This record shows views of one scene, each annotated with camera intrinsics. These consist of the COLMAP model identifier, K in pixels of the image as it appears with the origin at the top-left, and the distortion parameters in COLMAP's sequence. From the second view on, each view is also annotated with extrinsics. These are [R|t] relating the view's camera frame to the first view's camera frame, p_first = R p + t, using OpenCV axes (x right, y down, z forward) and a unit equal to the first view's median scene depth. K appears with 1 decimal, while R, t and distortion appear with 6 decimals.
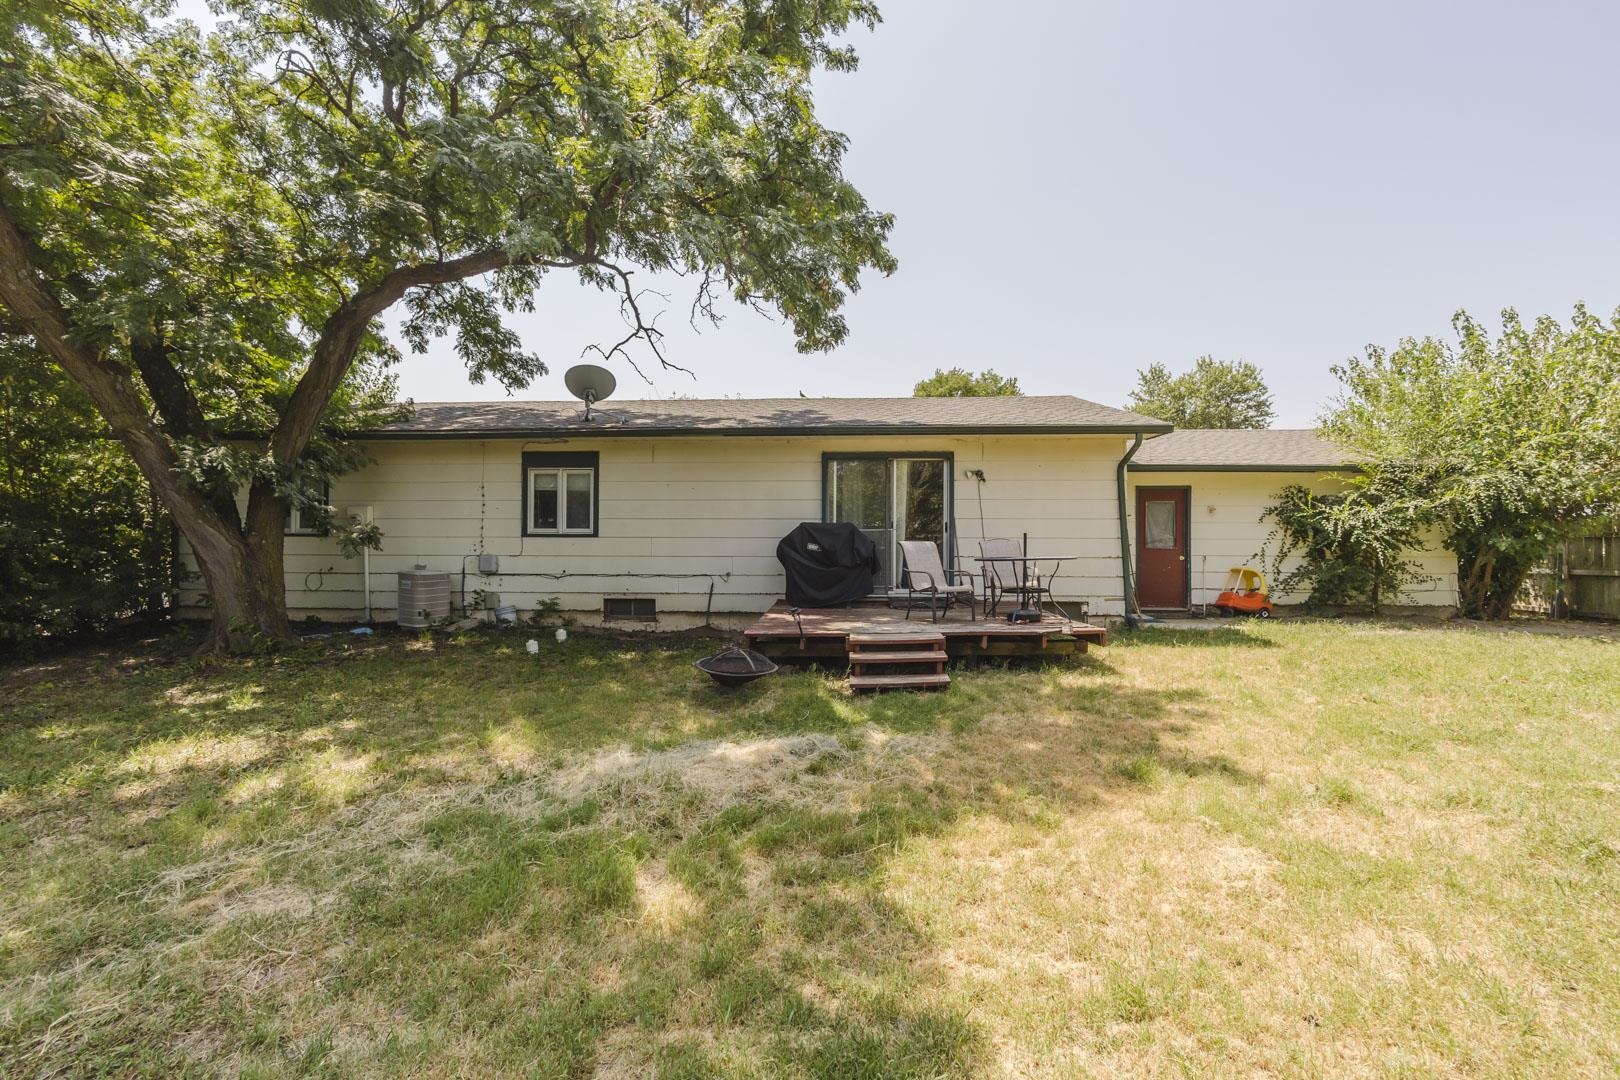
lens RADIAL K [[698.2, 0, 815.7], [0, 698.2, 539.3], [0, 0, 1]] dist [-0.010985, 0.000287]
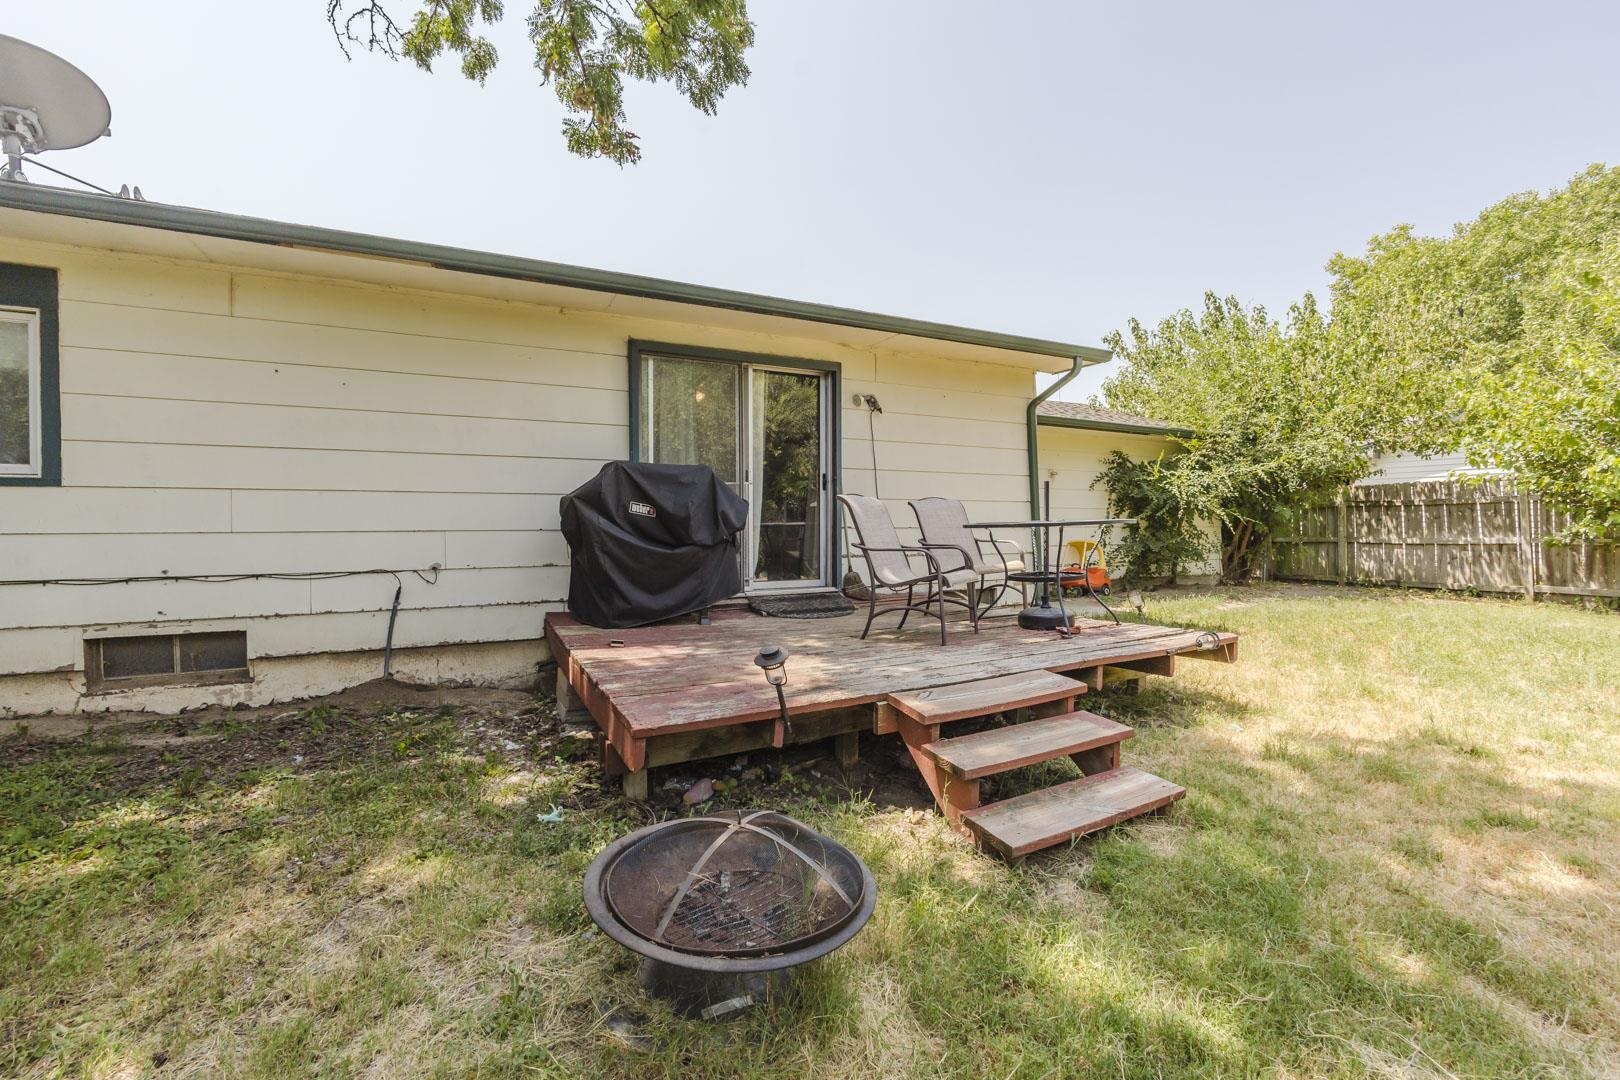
lens RADIAL K [[698.2, 0, 815.7], [0, 698.2, 539.3], [0, 0, 1]] dist [-0.010985, 0.000287]
pose [[0.864132, -0.014996, 0.503042, -0.139037], [0.004959, 0.999761, 0.021284, 0.021282], [-0.503241, -0.015898, 0.864000, 0.447237]]
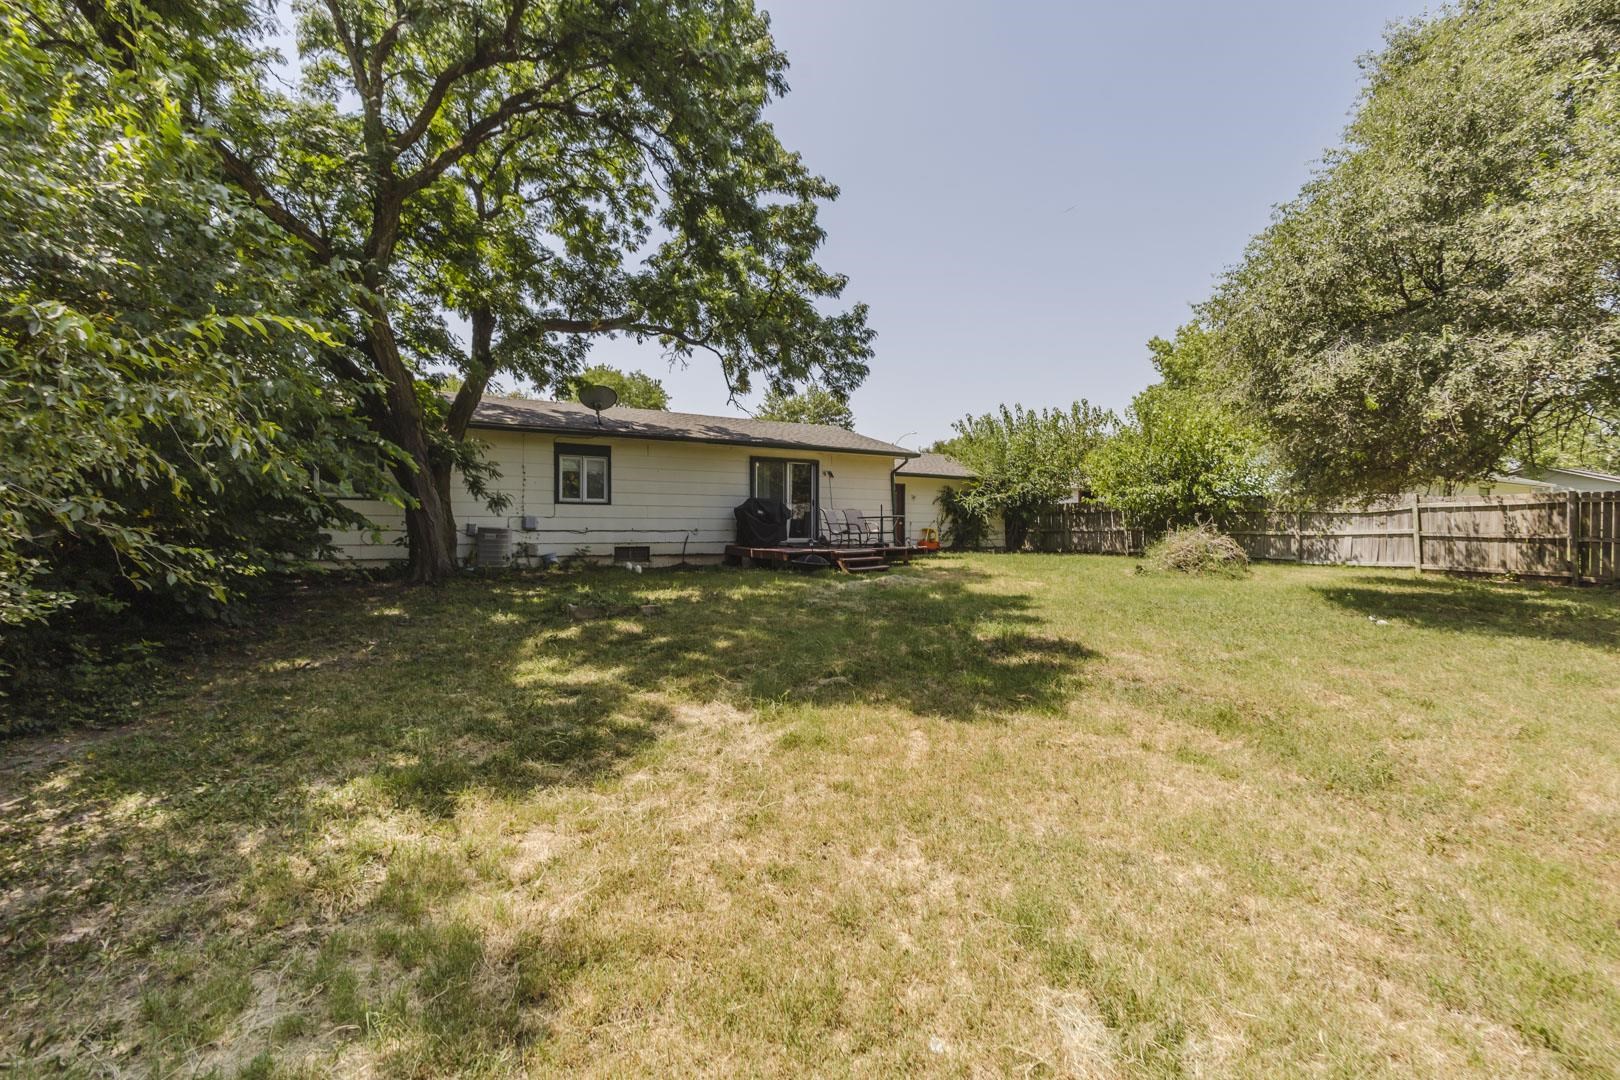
lens RADIAL K [[685.6, 0, 837.3], [0, 685.6, 537.3], [0, 0, 1]] dist [-0.000085, 0.000121]
pose [[0.818484, -0.008422, 0.574468, -0.749211], [0.001897, 0.999927, 0.011956, 0.048418], [-0.574526, -0.008696, 0.818440, -0.447822]]
